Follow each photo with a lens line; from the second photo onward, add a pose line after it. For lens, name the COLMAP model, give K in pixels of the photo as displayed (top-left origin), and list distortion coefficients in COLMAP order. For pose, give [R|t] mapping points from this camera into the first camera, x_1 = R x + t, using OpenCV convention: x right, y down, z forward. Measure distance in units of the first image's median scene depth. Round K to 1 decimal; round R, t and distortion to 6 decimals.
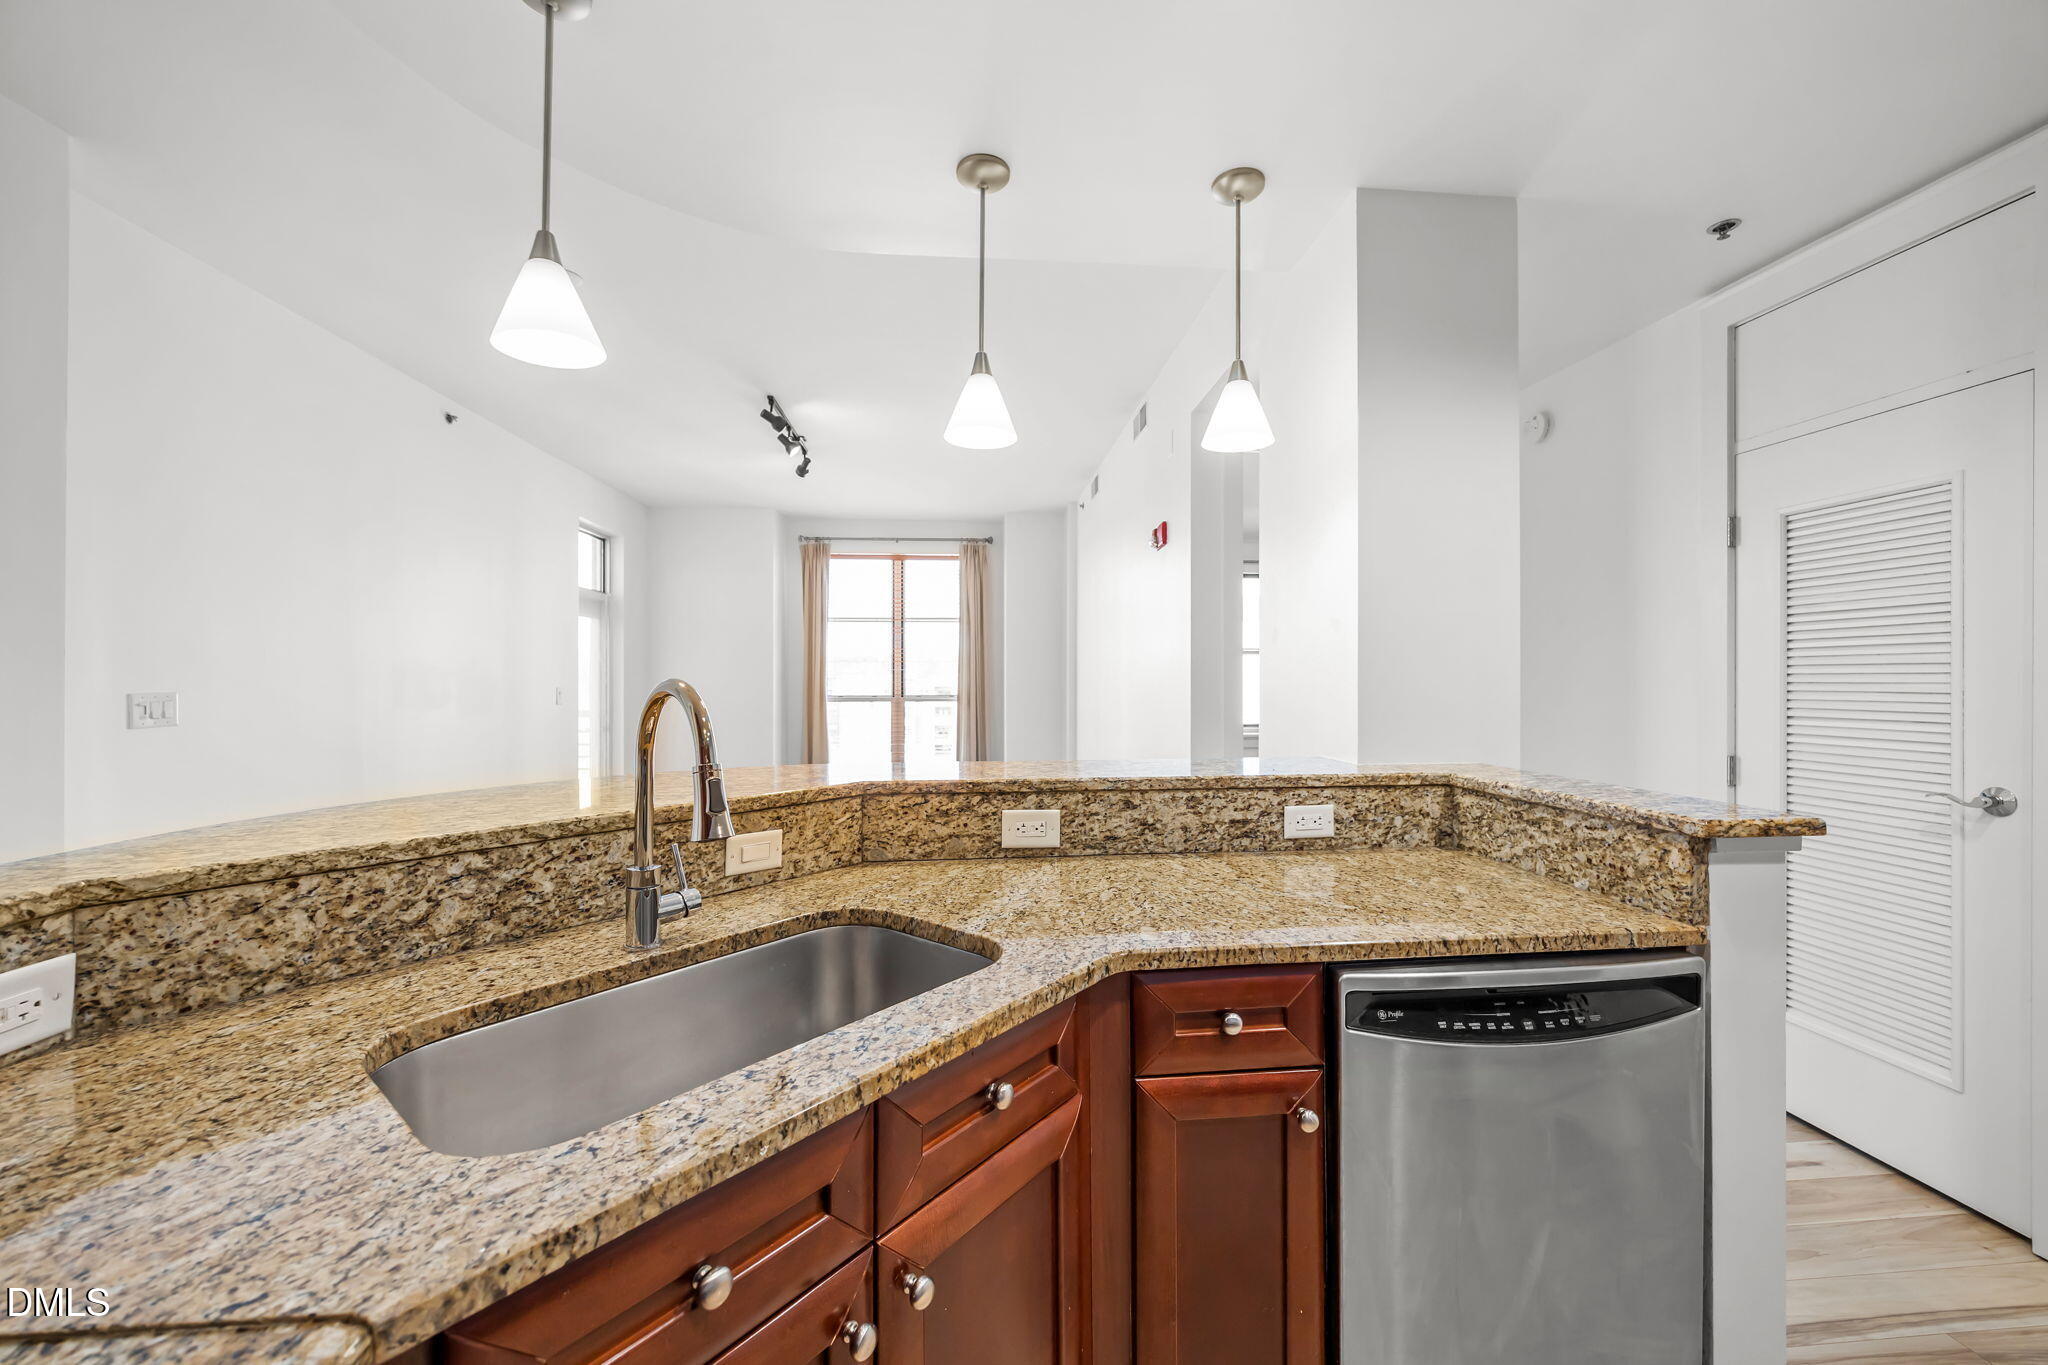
lens RADIAL K [[789.7, 0, 1044.8], [0, 789.7, 679.1], [0, 0, 1]] dist [-0.000895, 0.000298]
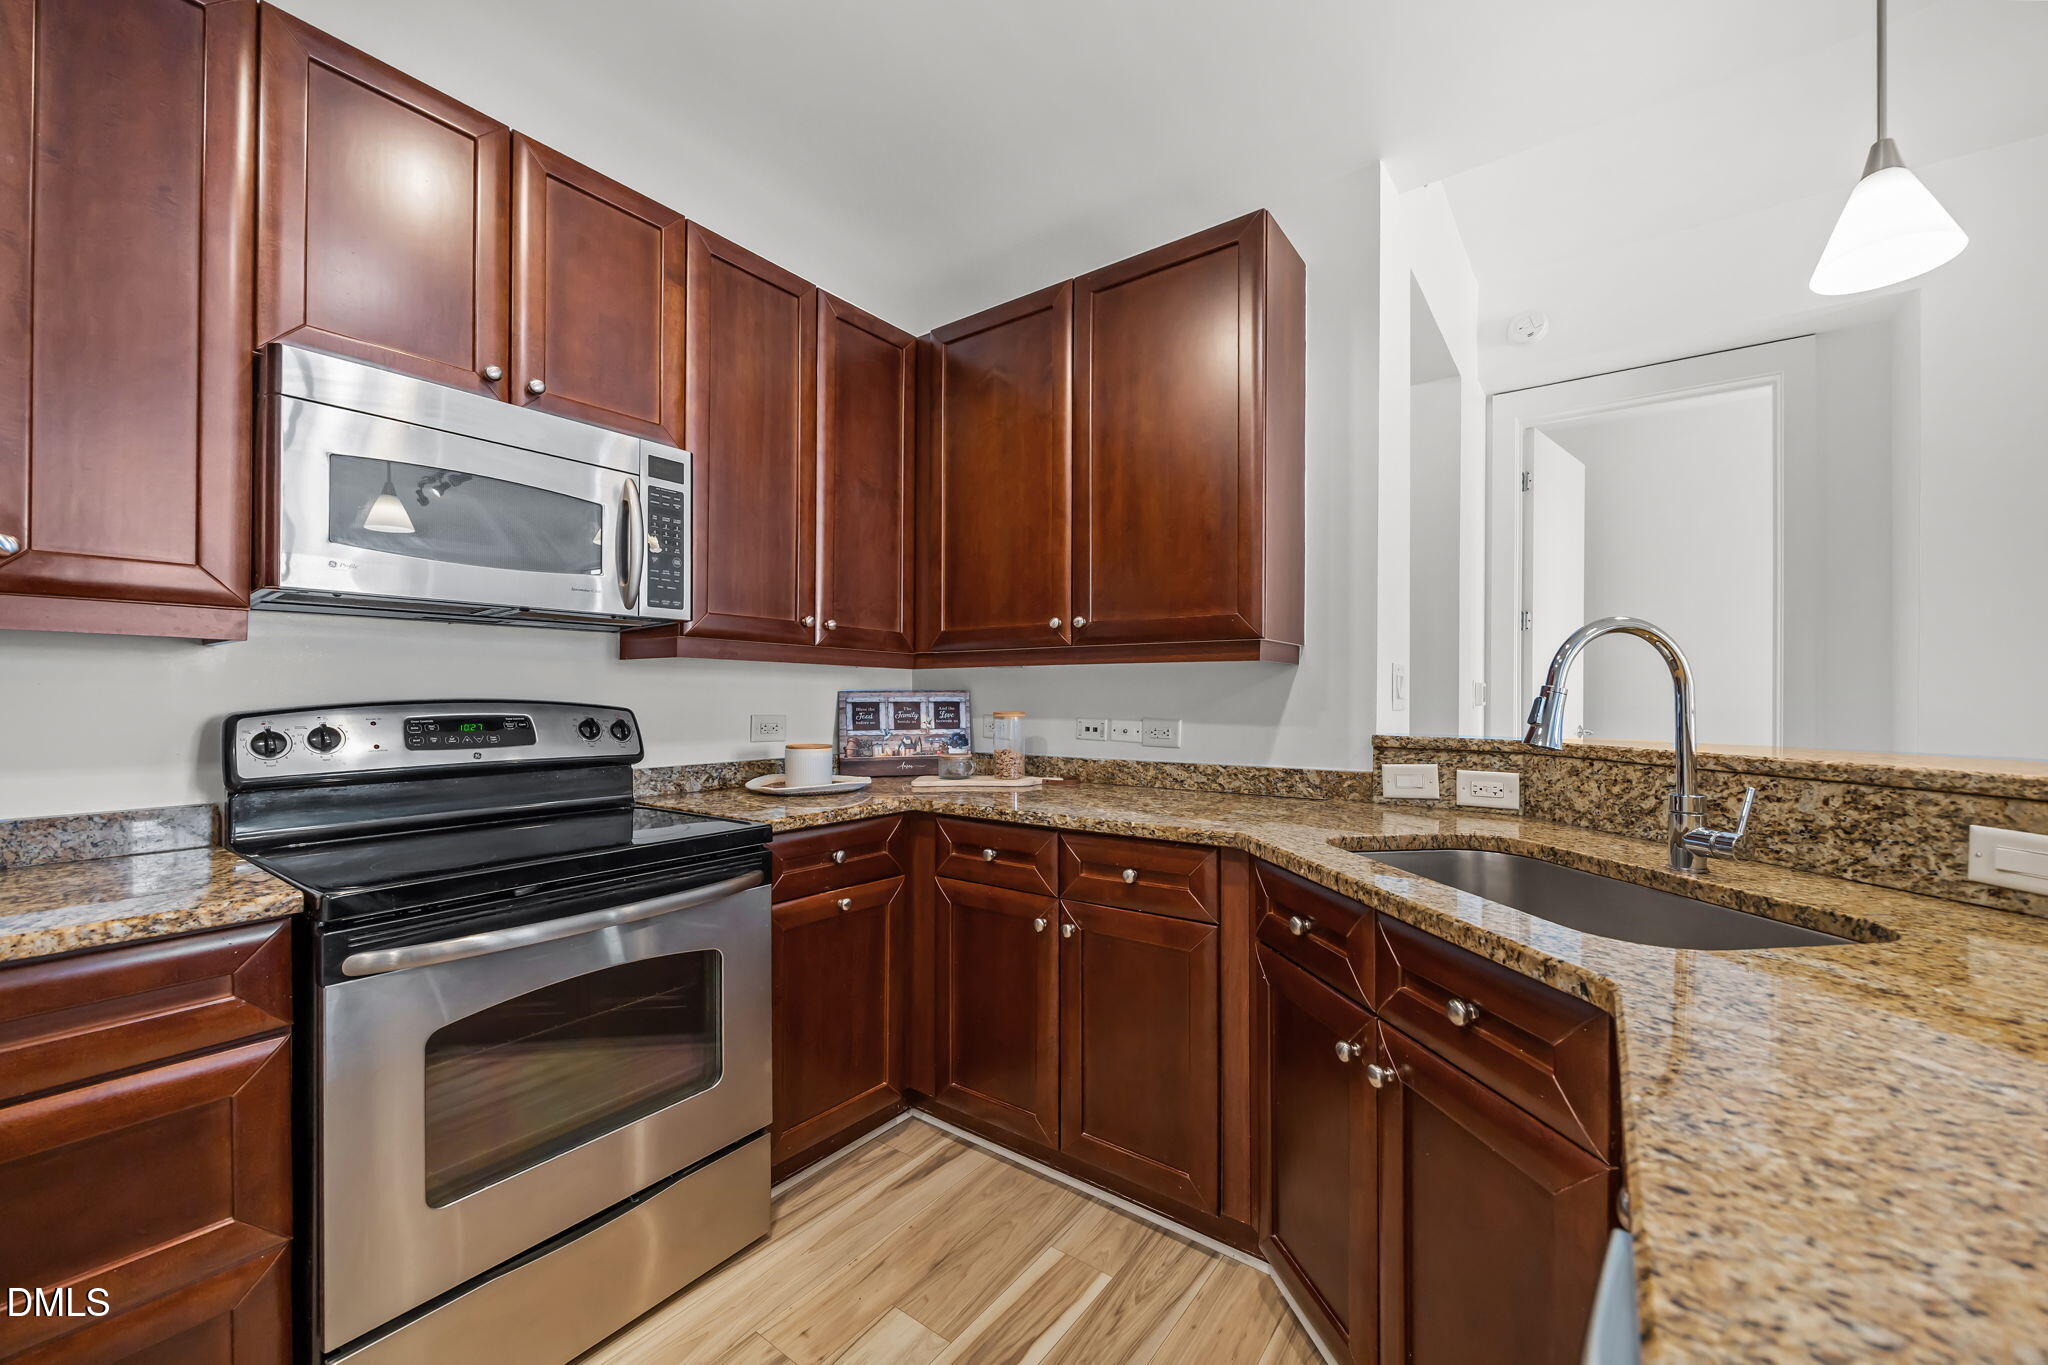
lens RADIAL K [[789.7, 0, 1034.2], [0, 789.7, 692.3], [0, 0, 1]] dist [-0.000895, 0.000298]
pose [[-0.666719, -0.004967, -0.745292, 0.652877], [-0.002461, 0.999987, -0.004463, 0.078156], [0.745305, -0.001142, -0.666723, 0.783544]]
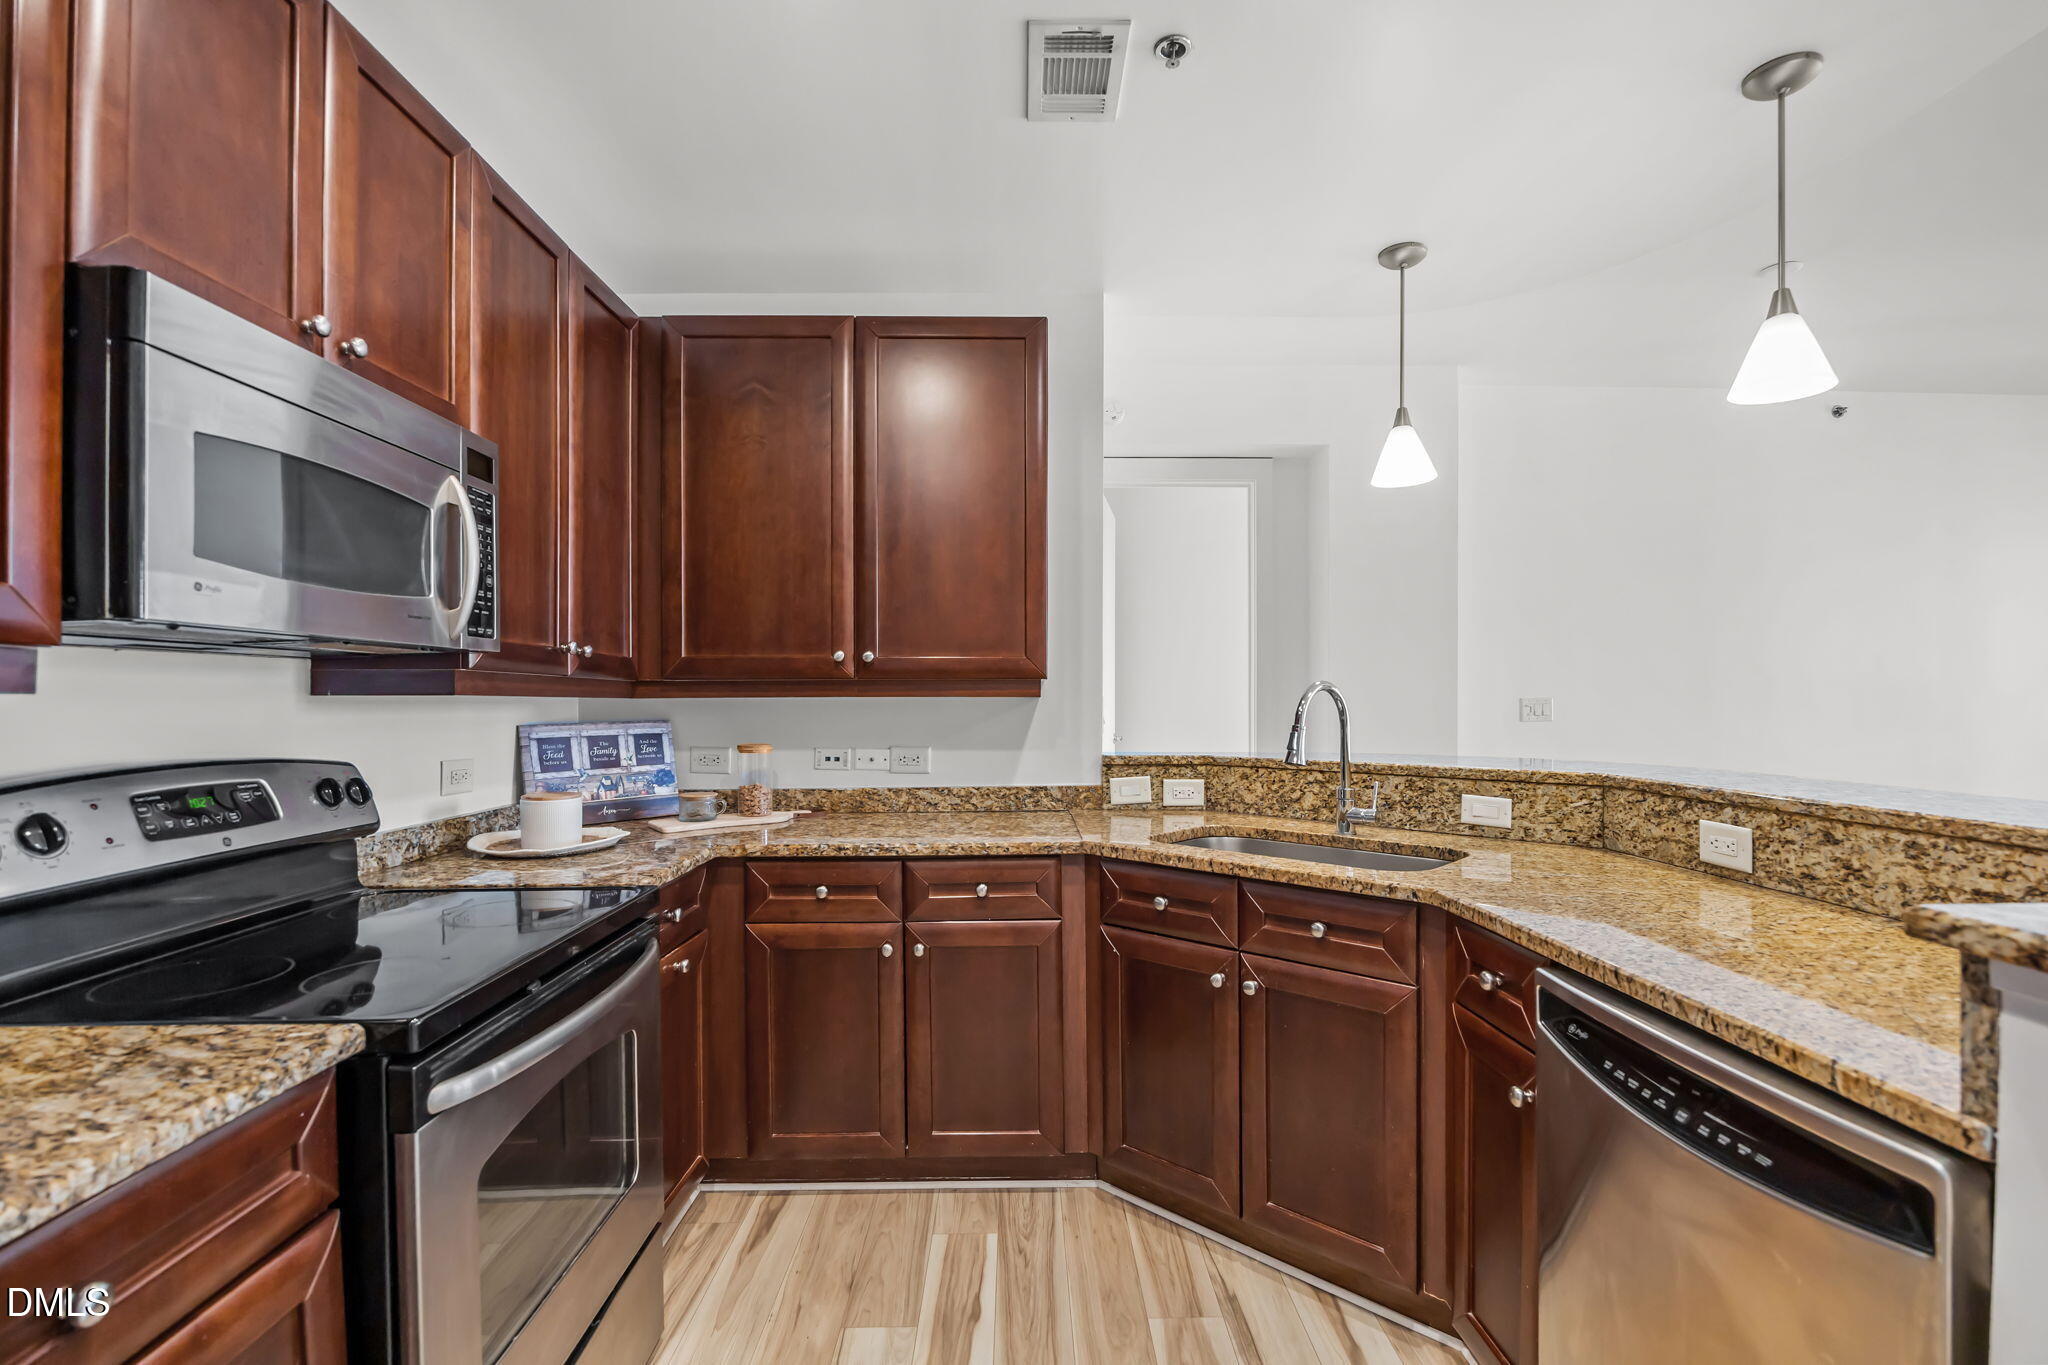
lens RADIAL K [[916.1, 0, 1023.5], [0, 916.1, 701.1], [0, 0, 1]] dist [-0.010247, 0.000132]
pose [[-0.081312, 0.004468, -0.996679, 1.177472], [0.003171, 0.999986, 0.004225, 0.023791], [0.996684, -0.002816, -0.081325, 0.334504]]
